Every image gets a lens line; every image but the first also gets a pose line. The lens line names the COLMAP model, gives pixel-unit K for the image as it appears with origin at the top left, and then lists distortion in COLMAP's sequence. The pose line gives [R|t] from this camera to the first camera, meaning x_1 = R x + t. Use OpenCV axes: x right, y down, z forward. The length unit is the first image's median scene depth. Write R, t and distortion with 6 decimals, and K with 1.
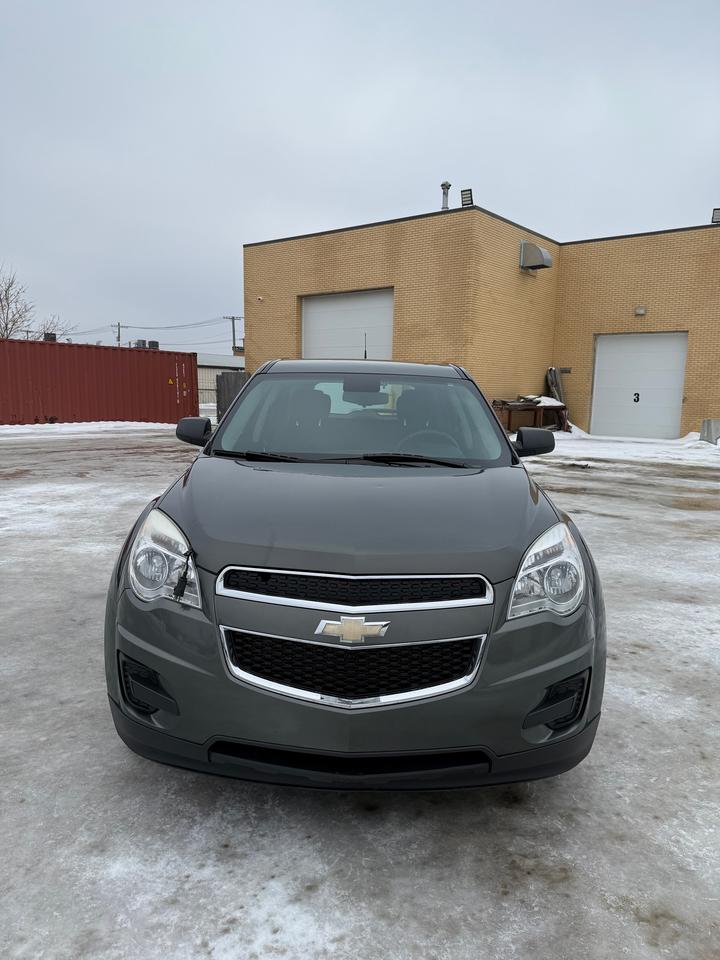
lens RADIAL K [[662.4, 0, 350.4], [0, 662.4, 484.0], [0, 0, 1]] dist [0.035168, -0.035154]
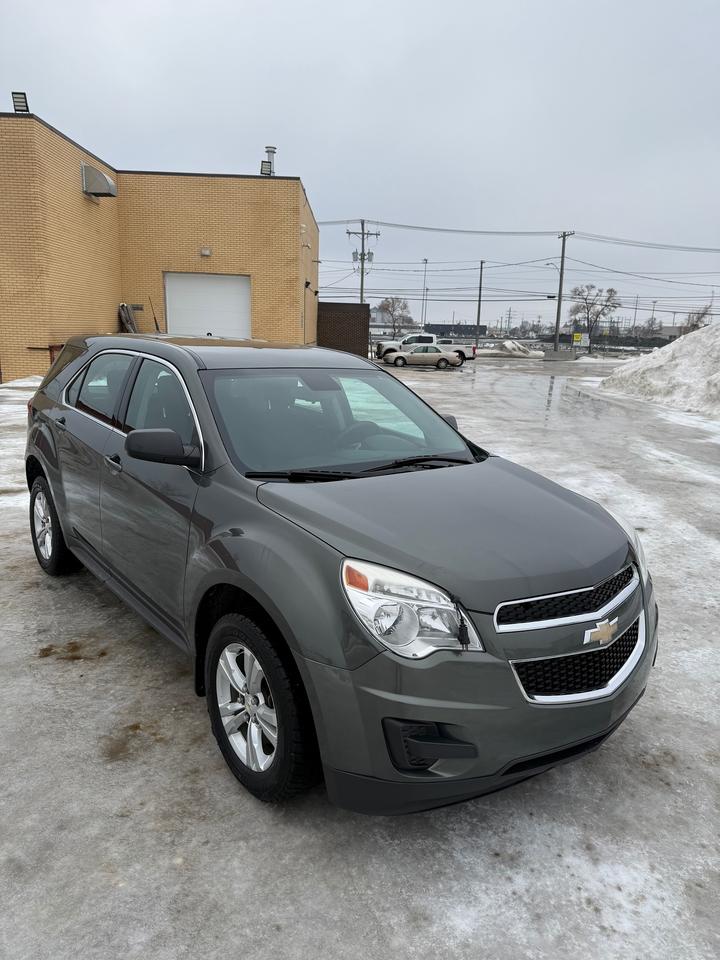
lens RADIAL K [[662.4, 0, 361.7], [0, 662.4, 478.1], [0, 0, 1]] dist [0.035168, -0.035154]
pose [[0.772423, -0.128956, 0.621879, -0.913238], [0.070779, 0.990548, 0.117491, -0.196514], [-0.631152, -0.046737, 0.774250, 0.316623]]
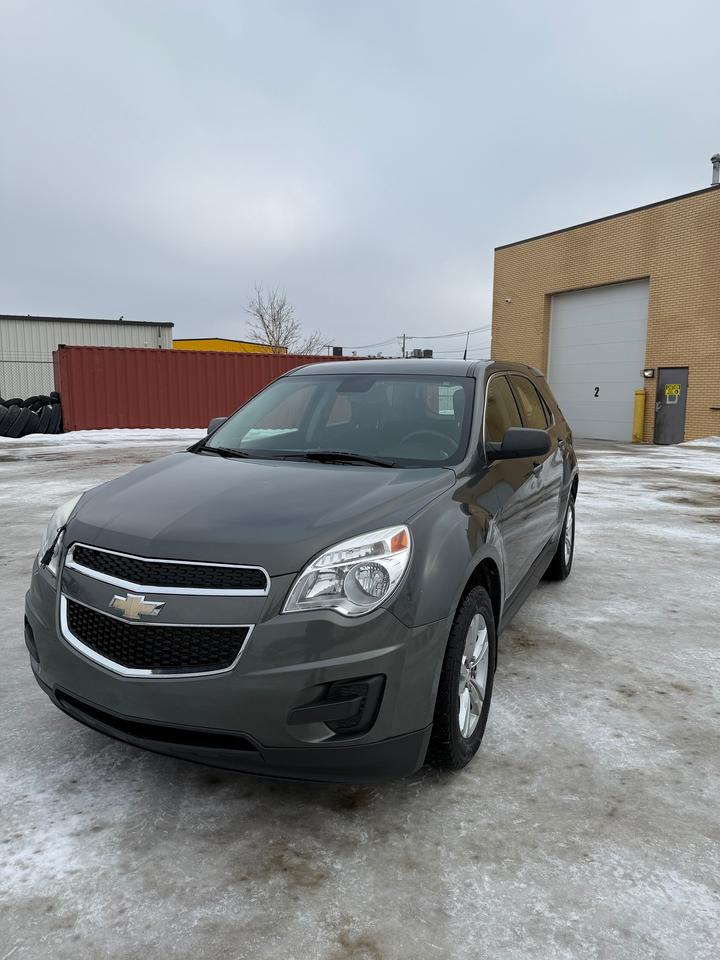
lens RADIAL K [[662.4, 0, 353.7], [0, 662.4, 478.5], [0, 0, 1]] dist [0.035168, -0.035154]
pose [[0.918361, 0.030626, -0.394557, 0.680480], [-0.036411, 0.999311, -0.007181, 0.001103], [0.394065, 0.020961, 0.918843, 0.102107]]
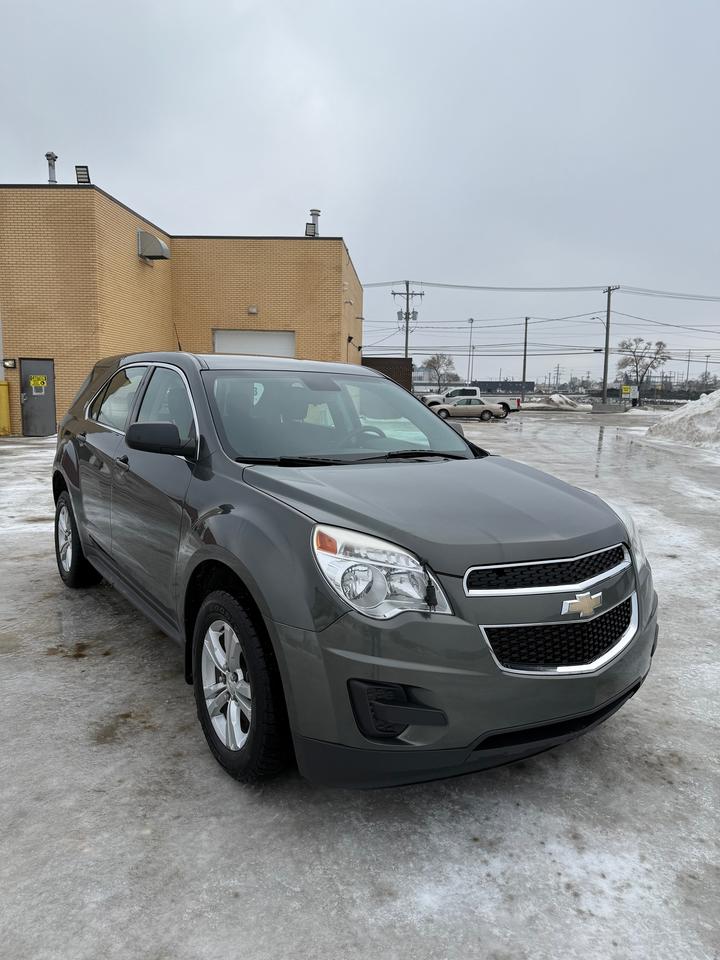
lens RADIAL K [[662.4, 0, 359.7], [0, 662.4, 477.8], [0, 0, 1]] dist [0.035168, -0.035154]
pose [[0.815787, -0.079592, 0.572849, -0.843541], [0.076715, 0.996625, 0.029222, -0.054955], [-0.573241, 0.020108, 0.819140, 0.238724]]
